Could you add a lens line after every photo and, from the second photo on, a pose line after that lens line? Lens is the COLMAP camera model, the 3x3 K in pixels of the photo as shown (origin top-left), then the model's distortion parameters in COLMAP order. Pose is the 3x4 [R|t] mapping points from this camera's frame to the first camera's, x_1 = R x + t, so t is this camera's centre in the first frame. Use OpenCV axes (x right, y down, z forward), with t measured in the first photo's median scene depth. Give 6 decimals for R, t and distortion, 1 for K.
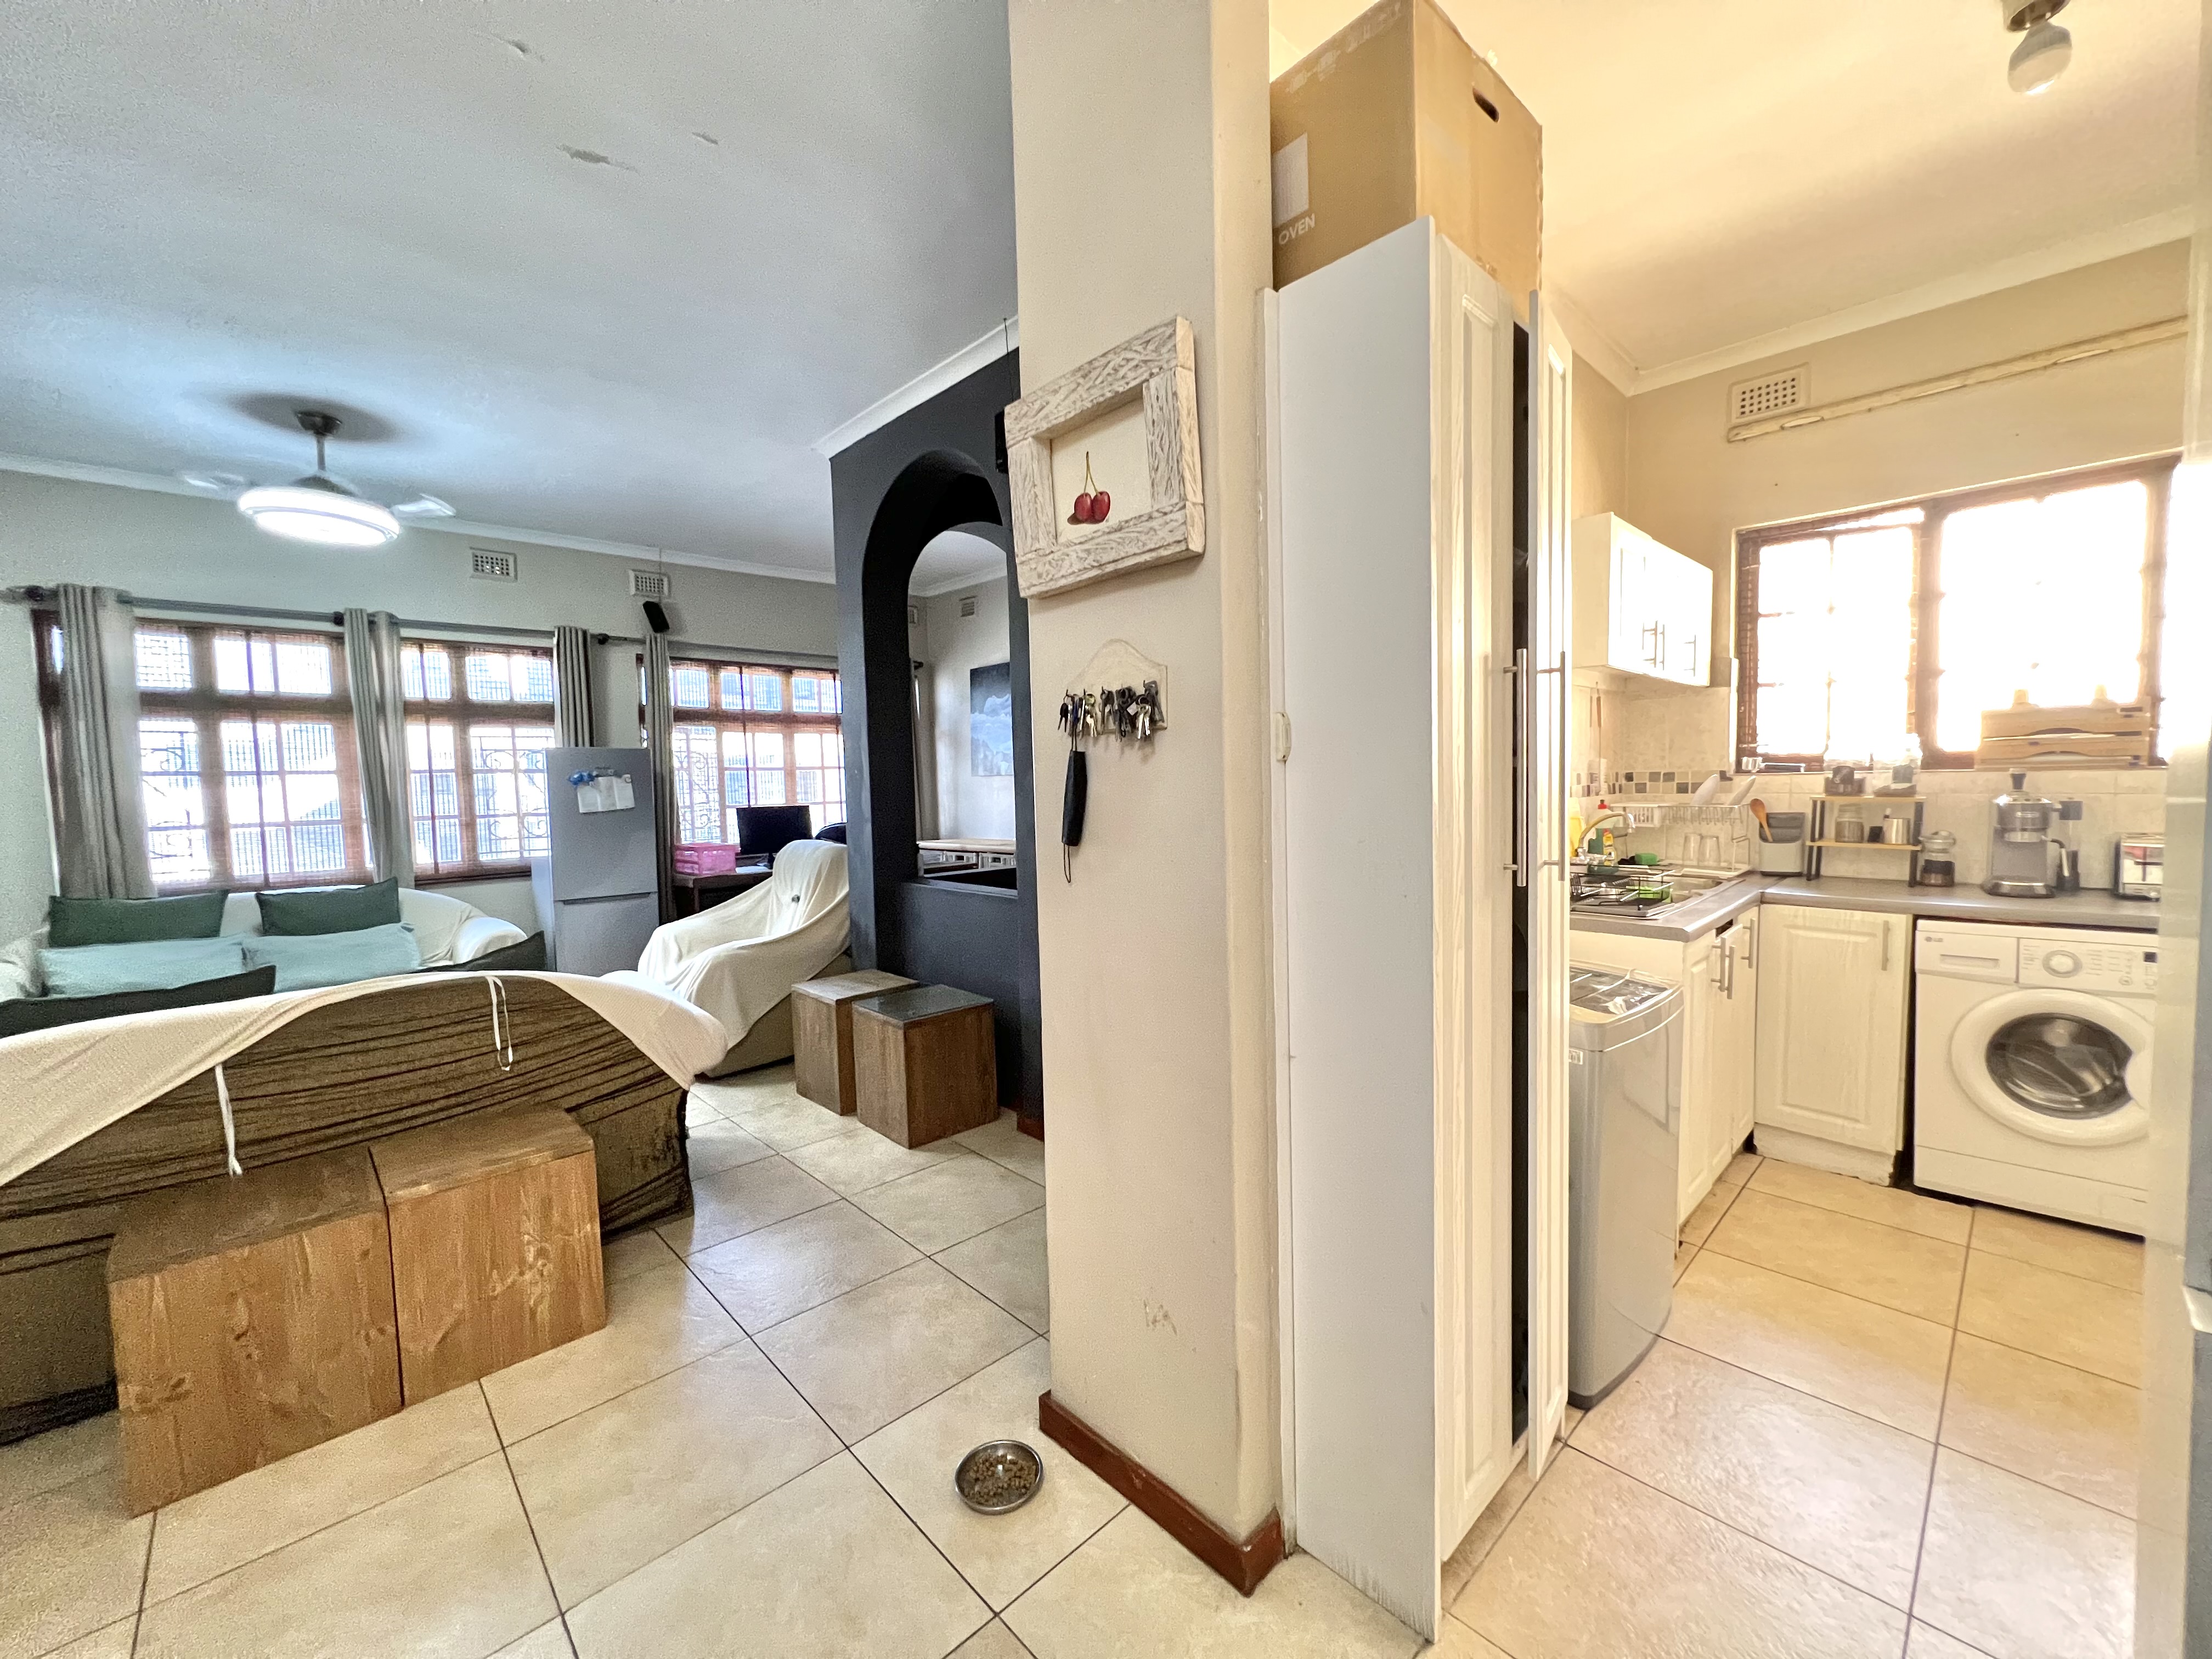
lens RADIAL K [[882.6, 0, 1101.1], [0, 882.6, 832.8], [0, 0, 1]] dist [-0.001779, 0.000942]
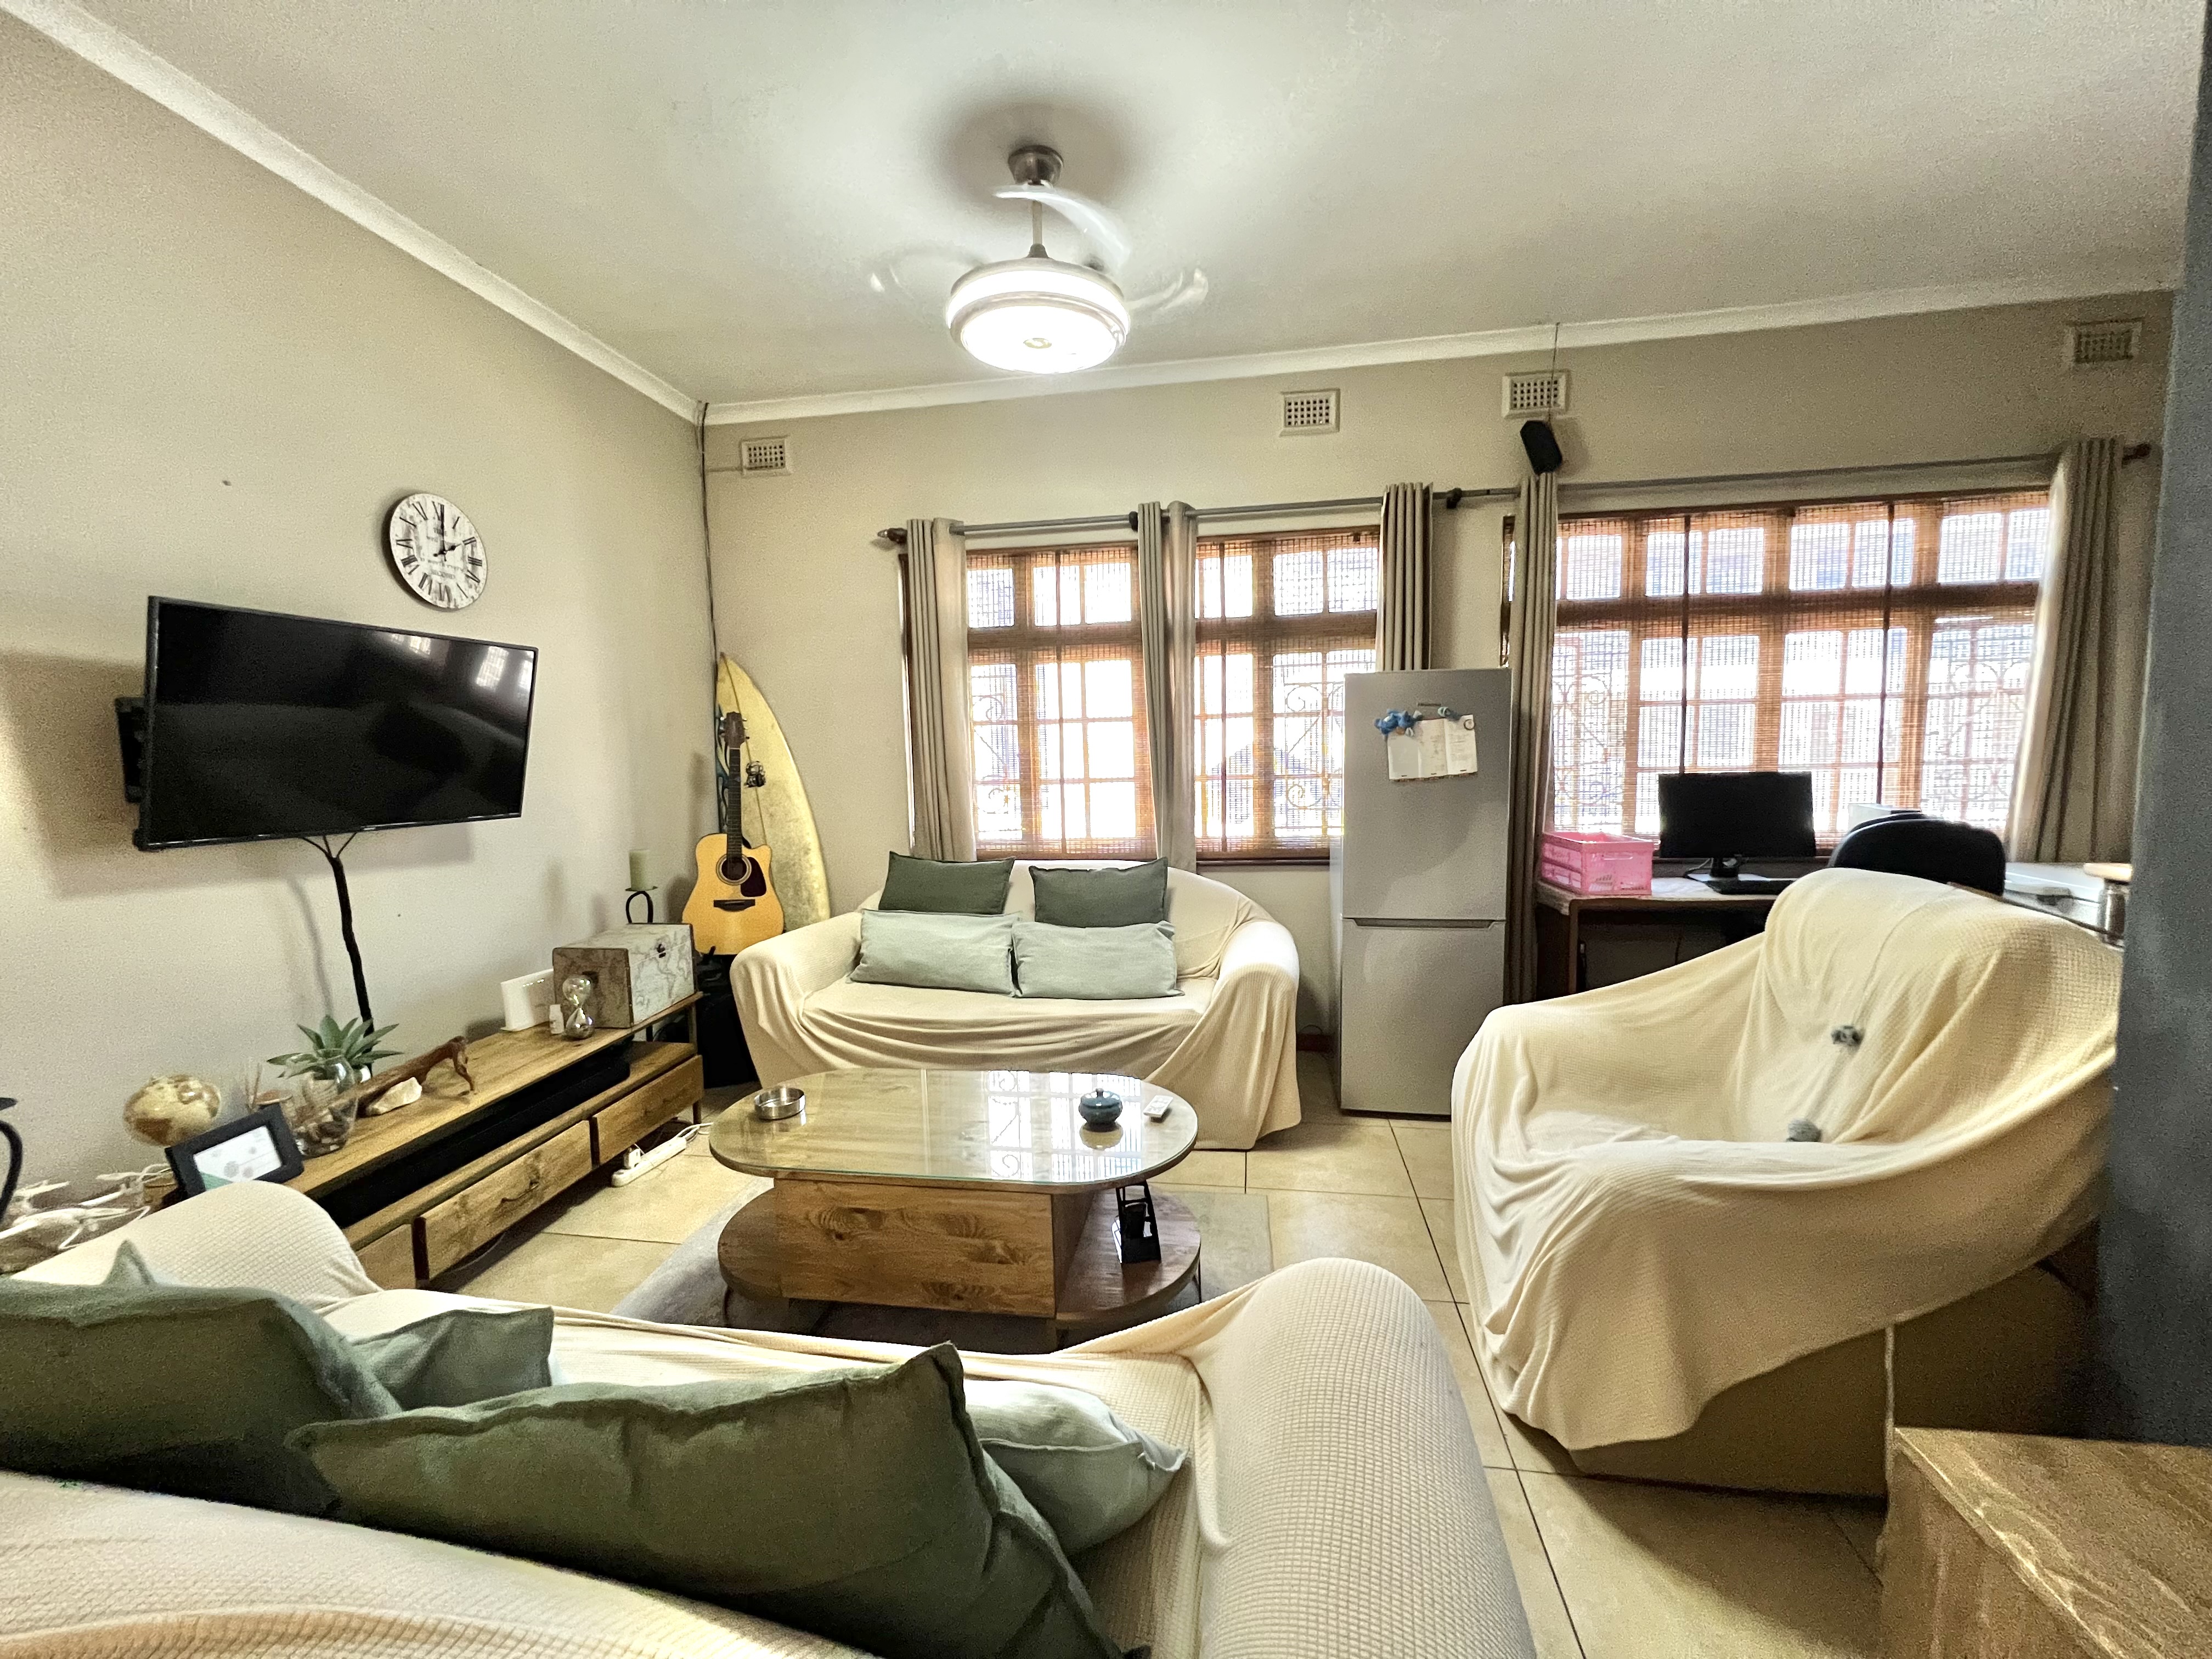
lens RADIAL K [[882.6, 0, 1107.0], [0, 882.6, 838.0], [0, 0, 1]] dist [-0.001779, 0.000942]
pose [[0.608827, 0.088145, -0.788391, -0.314688], [-0.037593, 0.995897, 0.082315, -0.034984], [0.792412, -0.020477, 0.609643, 0.659542]]
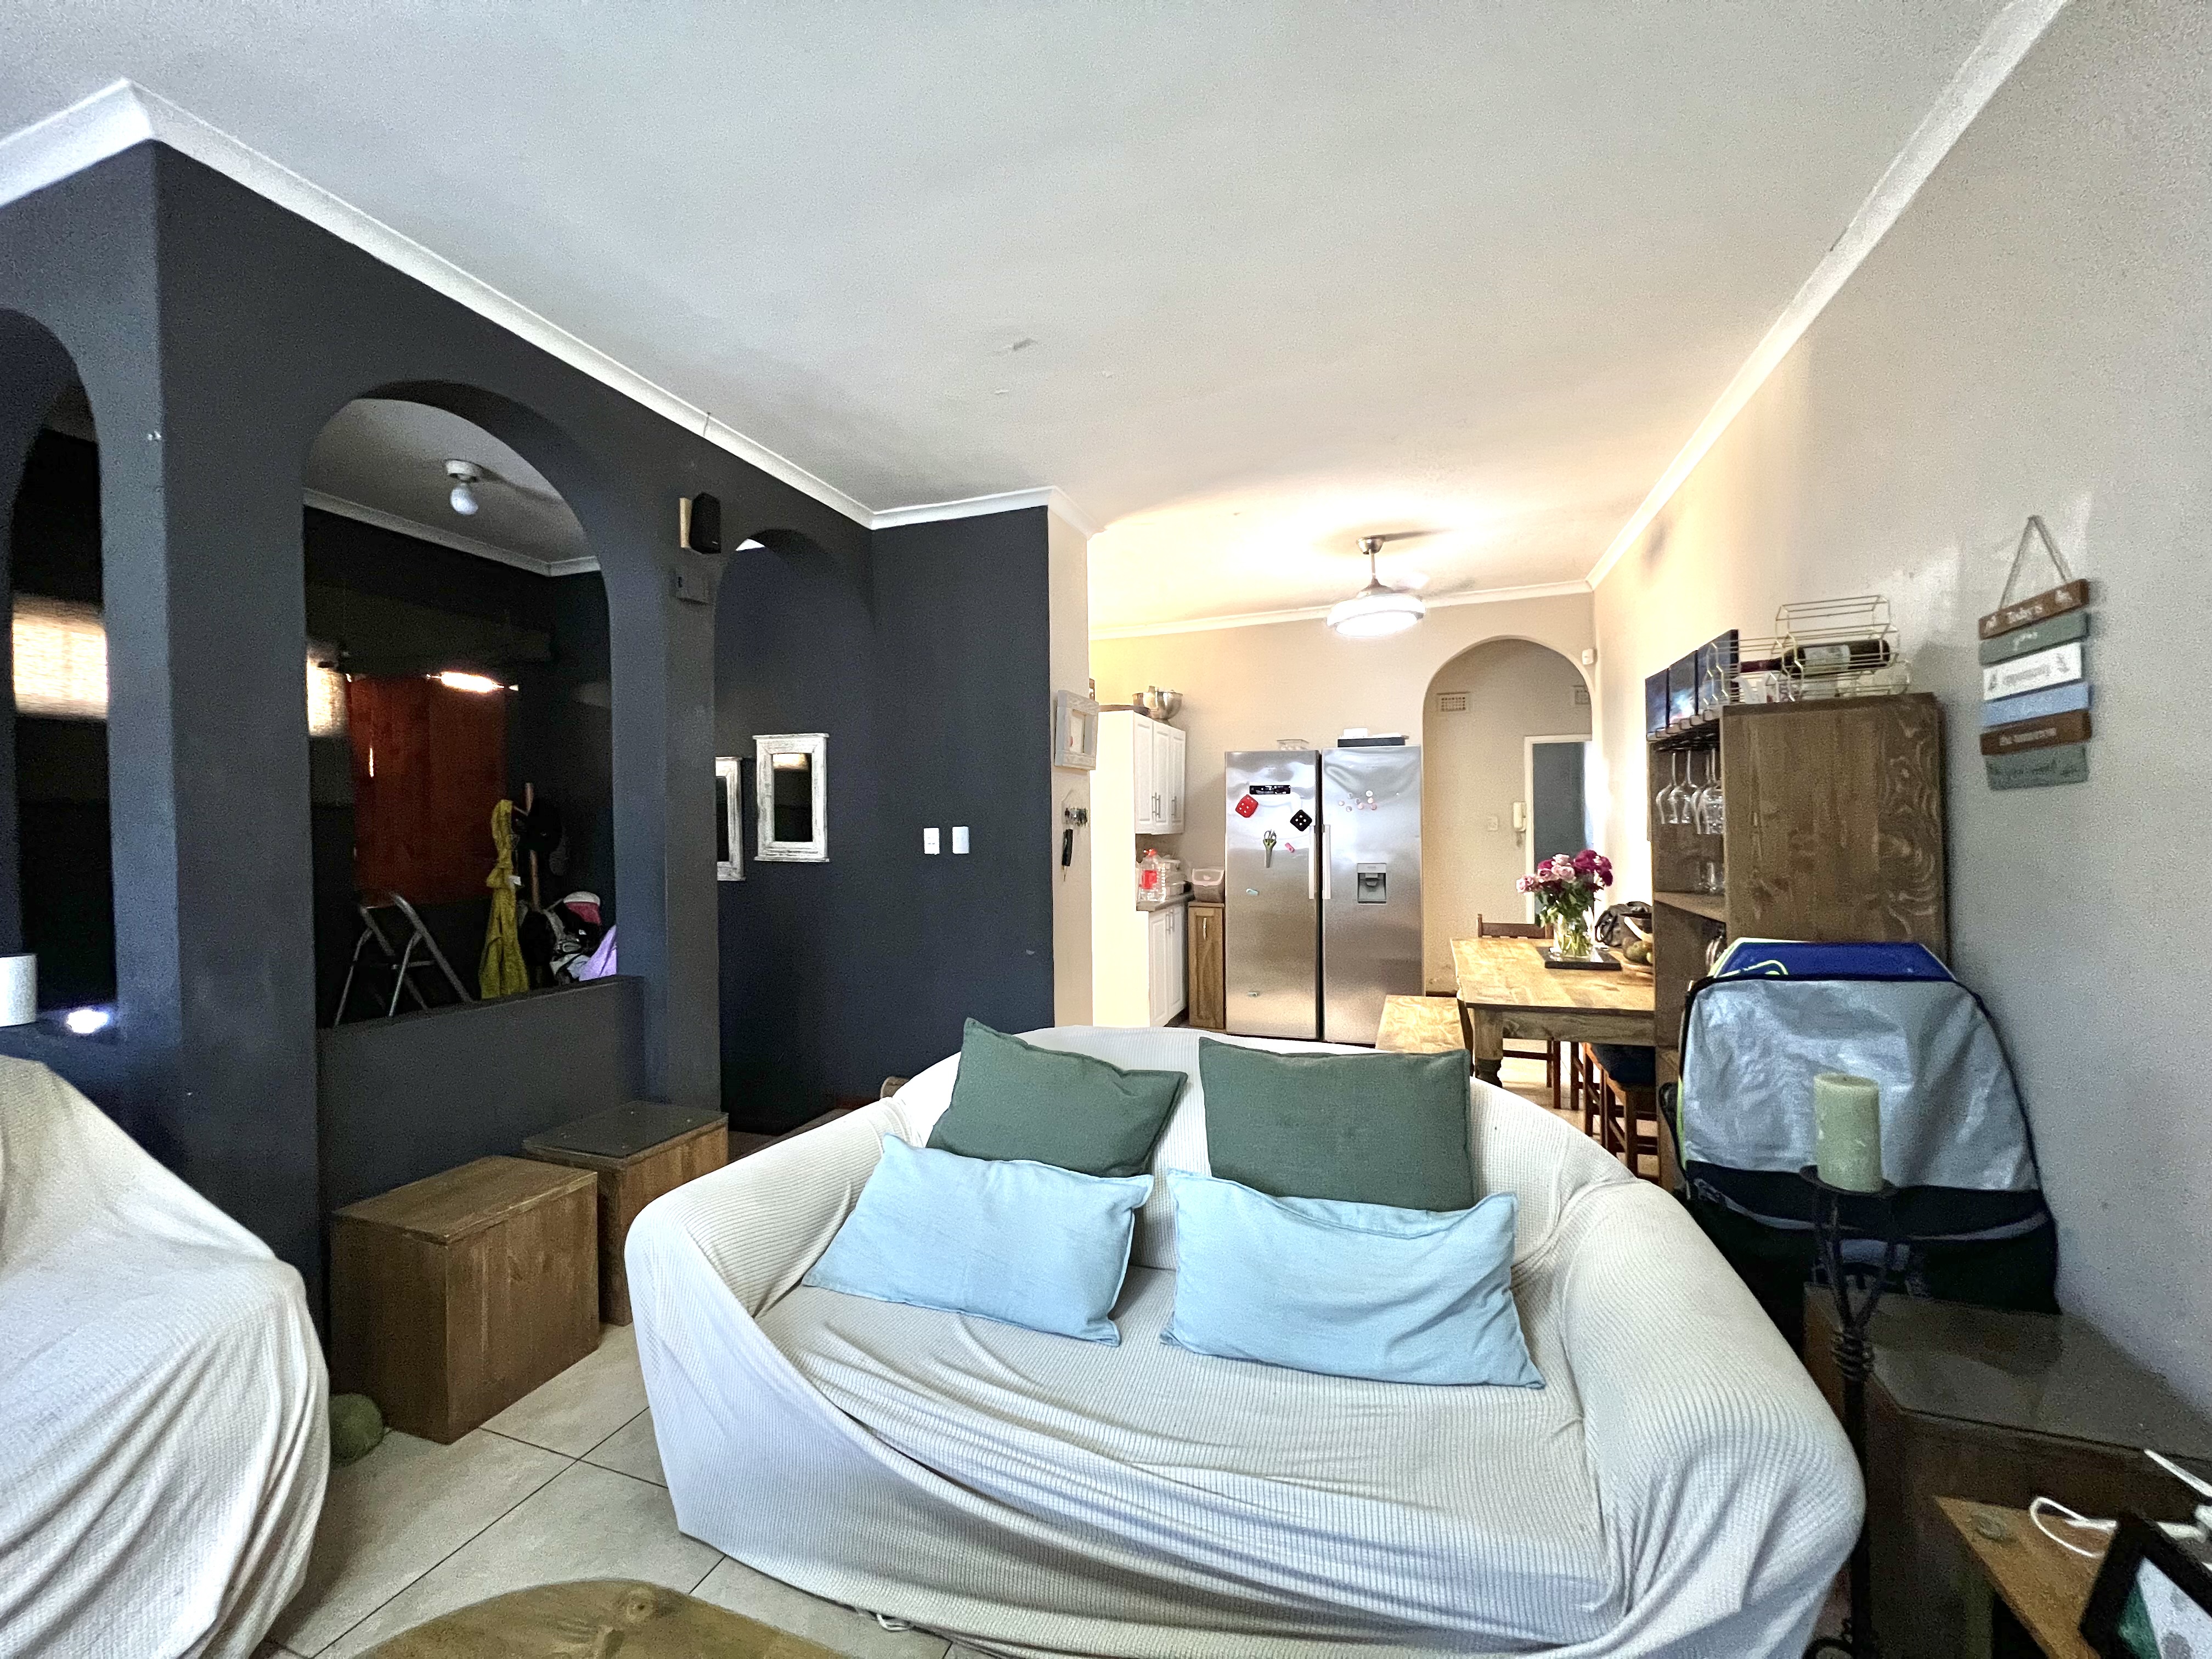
lens RADIAL K [[882.6, 0, 1101.9], [0, 882.6, 832.3], [0, 0, 1]] dist [-0.001779, 0.000942]
pose [[-0.450053, 0.024453, 0.892667, -1.065048], [0.074563, 0.997163, 0.010277, -0.045558], [-0.889883, 0.071185, -0.450600, 0.924149]]
